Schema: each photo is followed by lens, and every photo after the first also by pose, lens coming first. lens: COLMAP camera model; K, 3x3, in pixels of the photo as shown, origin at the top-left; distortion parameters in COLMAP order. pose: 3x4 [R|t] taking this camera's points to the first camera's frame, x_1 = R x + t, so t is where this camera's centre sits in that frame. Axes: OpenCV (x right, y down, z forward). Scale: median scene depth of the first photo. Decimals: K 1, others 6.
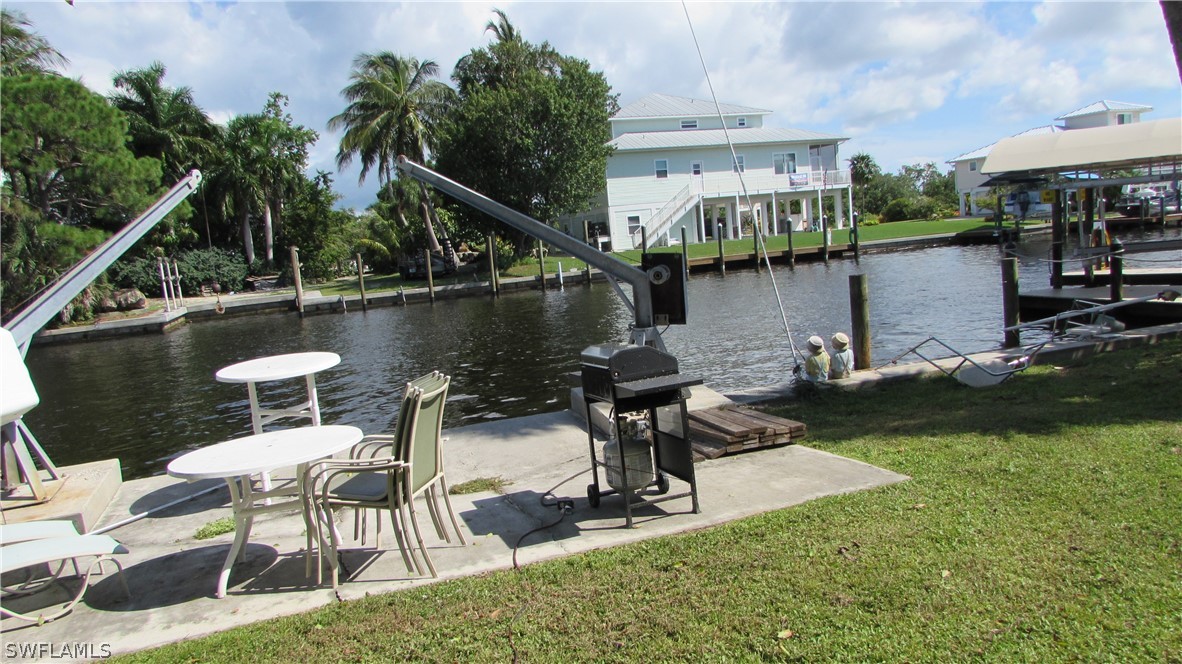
lens RADIAL K [[817.1, 0, 599.2], [0, 817.1, 328.9], [0, 0, 1]] dist [-0.053037, 0.020897]
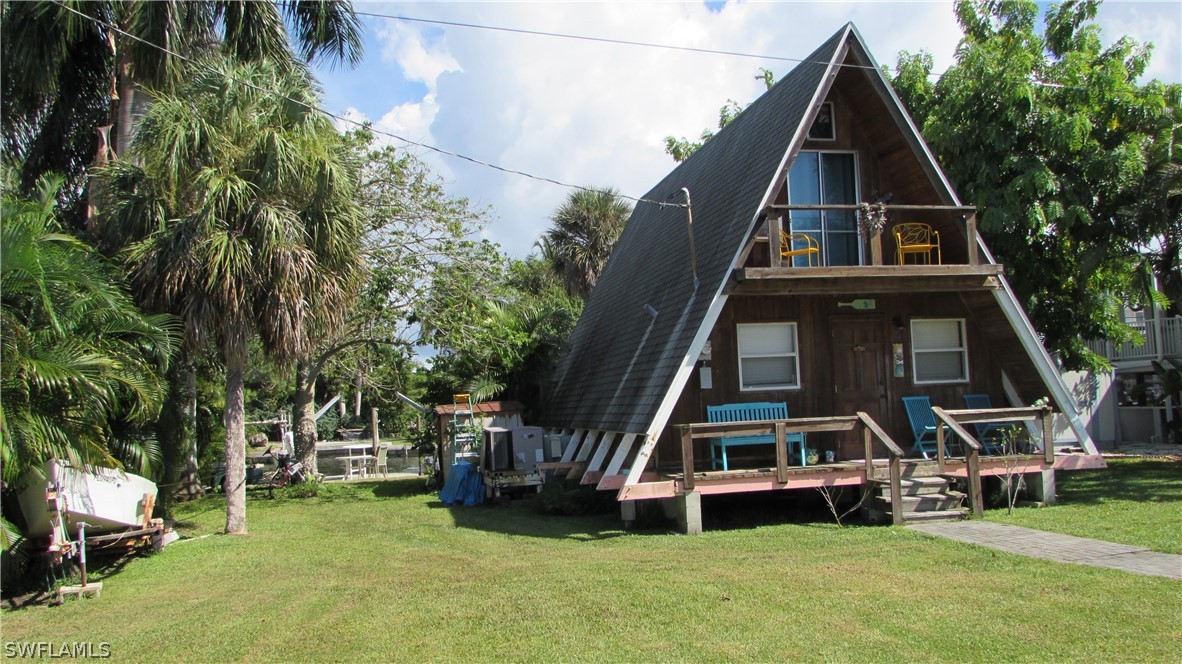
lens RADIAL K [[1003.1, 0, 591.0], [0, 1003.1, 332.0], [0, 0, 1]] dist [-0.047971, -0.000005]
pose [[0.986837, 0.033399, -0.158230, 0.212962], [-0.061324, 0.982649, -0.175046, 0.040241], [0.149638, 0.182445, 0.971762, -0.528208]]
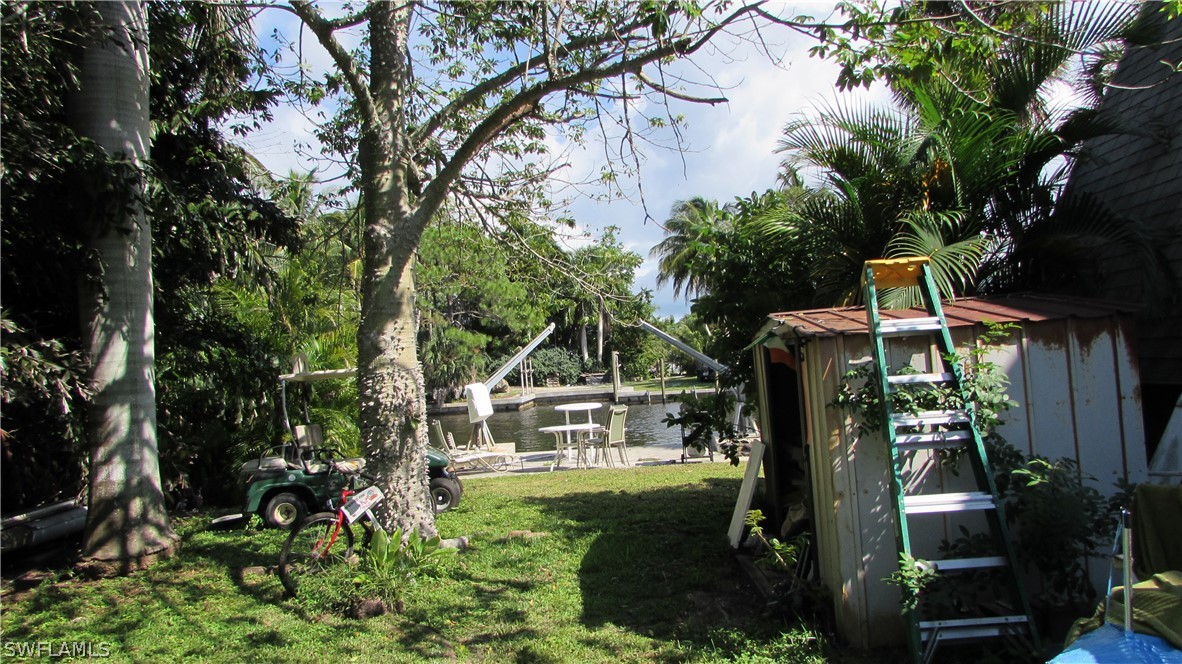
lens RADIAL K [[817.1, 0, 599.2], [0, 817.1, 328.9], [0, 0, 1]] dist [-0.053037, 0.020897]
pose [[0.923326, 0.022105, -0.383382, 0.084138], [-0.071438, 0.990802, -0.114923, 0.012758], [0.377315, 0.133500, 0.916412, -0.176938]]
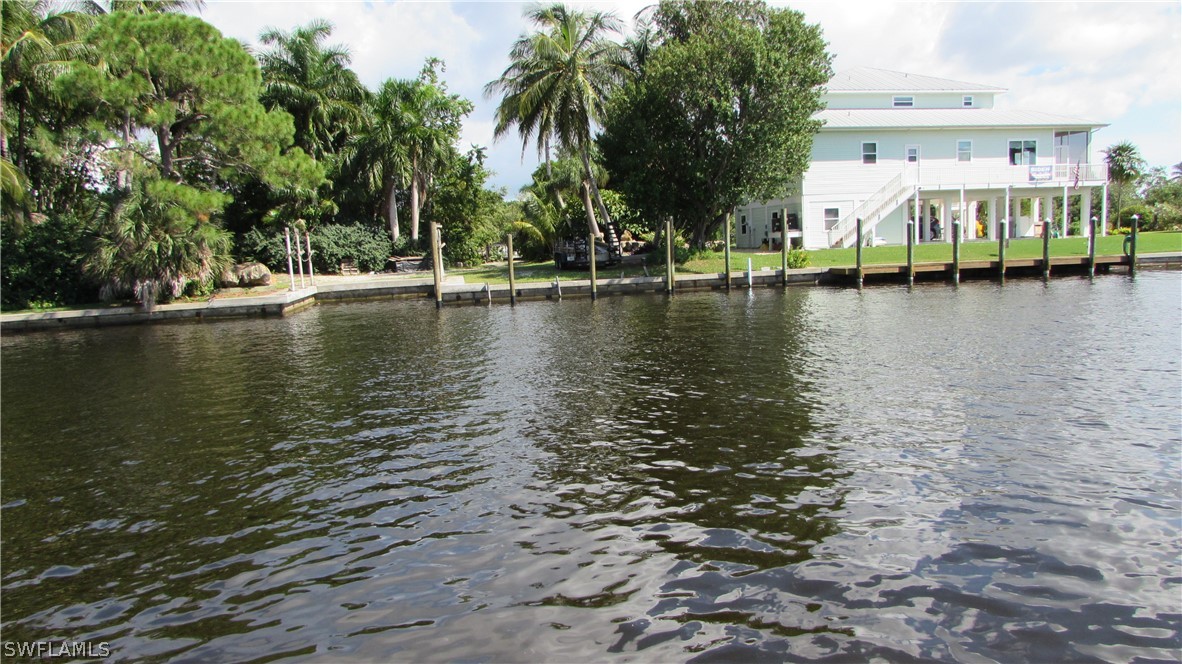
lens RADIAL K [[817.1, 0, 599.2], [0, 817.1, 328.9], [0, 0, 1]] dist [-0.053037, 0.020897]
pose [[0.983434, 0.066678, -0.168559, -0.050390], [-0.065708, 0.997775, 0.011331, -0.010432], [0.168939, -0.000068, 0.985626, 0.164113]]
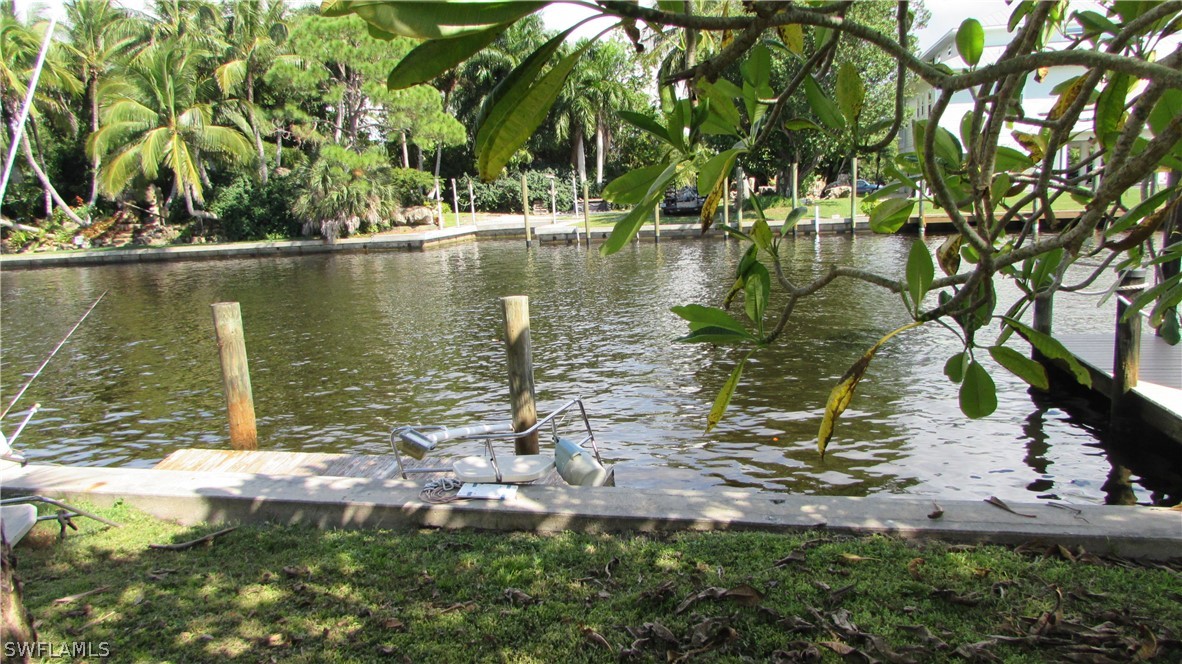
lens RADIAL K [[817.1, 0, 599.2], [0, 817.1, 328.9], [0, 0, 1]] dist [-0.053037, 0.020897]
pose [[0.842987, 0.139720, -0.519472, 0.202428], [-0.089511, 0.988650, 0.120658, -0.035025], [0.530435, -0.055214, 0.845926, 0.146944]]
